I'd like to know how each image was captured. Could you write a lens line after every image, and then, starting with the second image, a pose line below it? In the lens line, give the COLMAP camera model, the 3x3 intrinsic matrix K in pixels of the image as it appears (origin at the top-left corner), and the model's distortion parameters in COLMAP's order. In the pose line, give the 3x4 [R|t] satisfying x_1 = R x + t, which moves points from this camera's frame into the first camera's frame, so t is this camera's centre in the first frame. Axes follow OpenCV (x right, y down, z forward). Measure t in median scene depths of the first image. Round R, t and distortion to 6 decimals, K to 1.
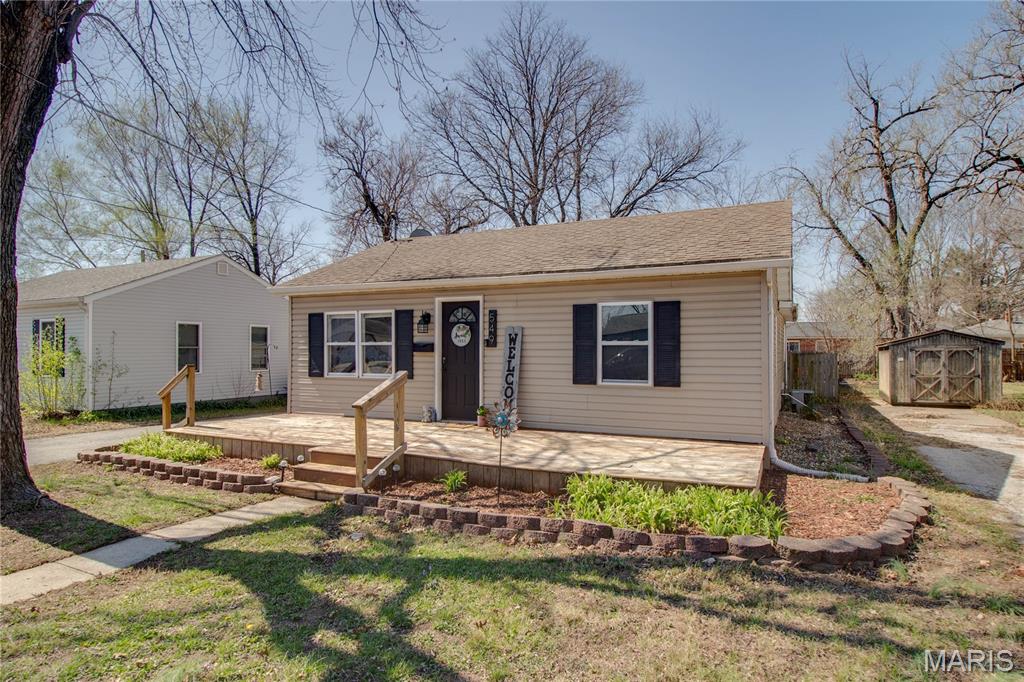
lens RADIAL K [[593.7, 0, 531.4], [0, 593.7, 338.6], [0, 0, 1]] dist [0.000606, -0.026744]
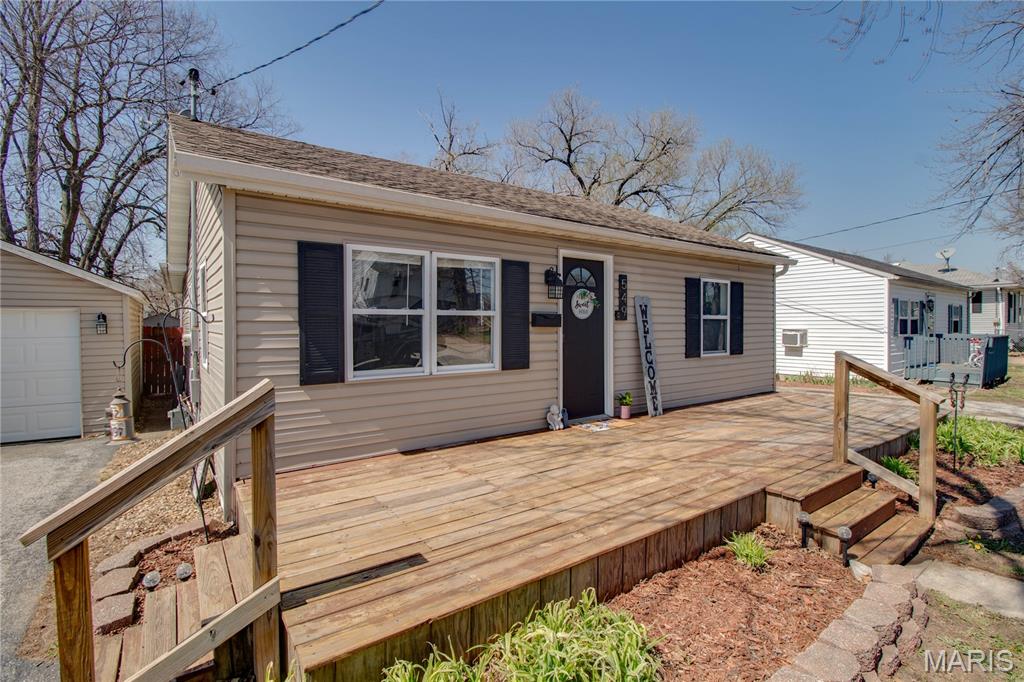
lens RADIAL K [[484.8, 0, 523.9], [0, 484.8, 326.8], [0, 0, 1]] dist [-0.000780, -0.012837]
pose [[0.481861, -0.007704, 0.876214, -0.713148], [-0.017793, 0.999669, 0.018575, 0.013460], [-0.876067, -0.024541, 0.481565, 0.793161]]
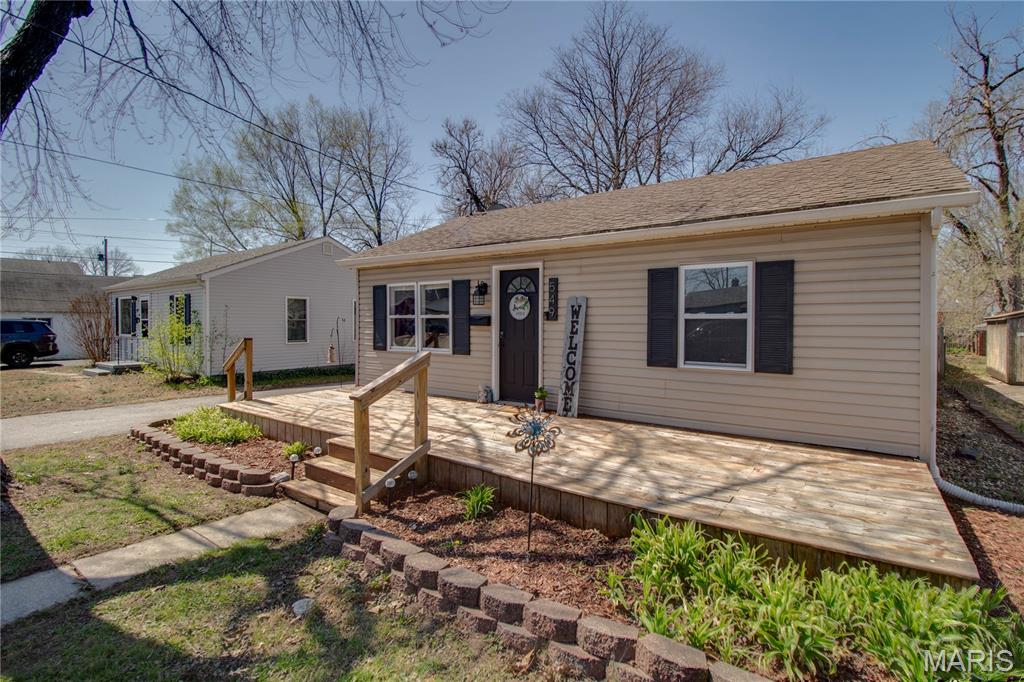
lens RADIAL K [[494.7, 0, 524.5], [0, 494.7, 326.1], [0, 0, 1]] dist [0.000181, -0.013603]
pose [[0.982842, 0.004494, -0.184392, 0.026873], [0.000685, 0.999607, 0.028014, 0.002044], [0.184446, -0.027660, 0.982453, 0.278222]]
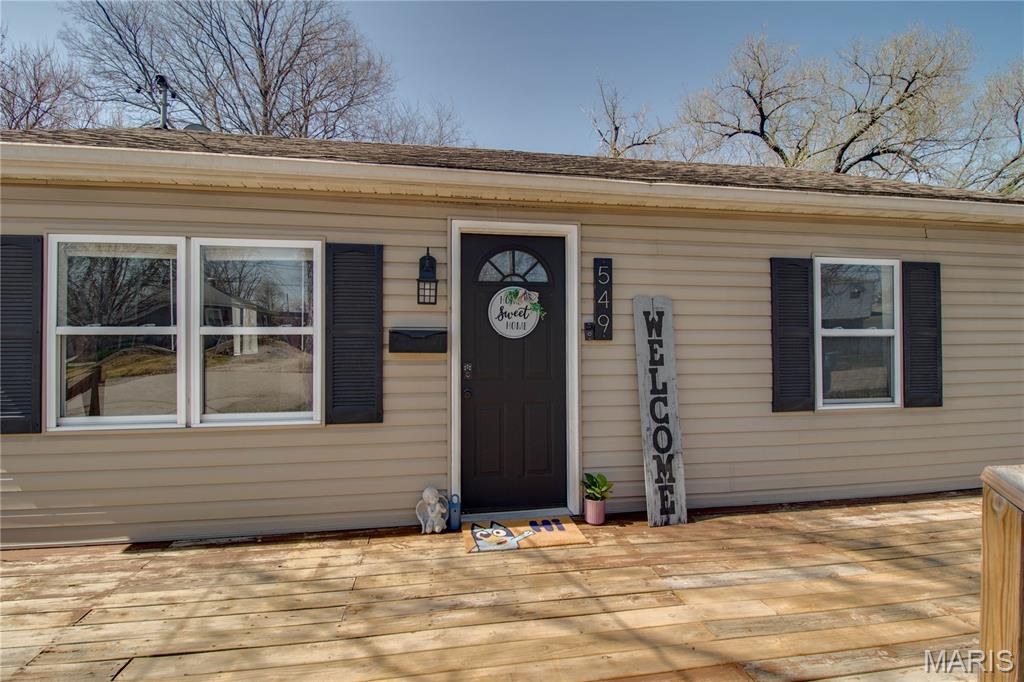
lens RADIAL K [[494.7, 0, 524.5], [0, 494.7, 326.1], [0, 0, 1]] dist [0.000181, -0.013603]
pose [[0.822239, 0.009453, 0.569063, -0.328190], [-0.009696, 0.999950, -0.002601, 0.005219], [-0.569059, -0.003379, 0.822290, 0.719786]]
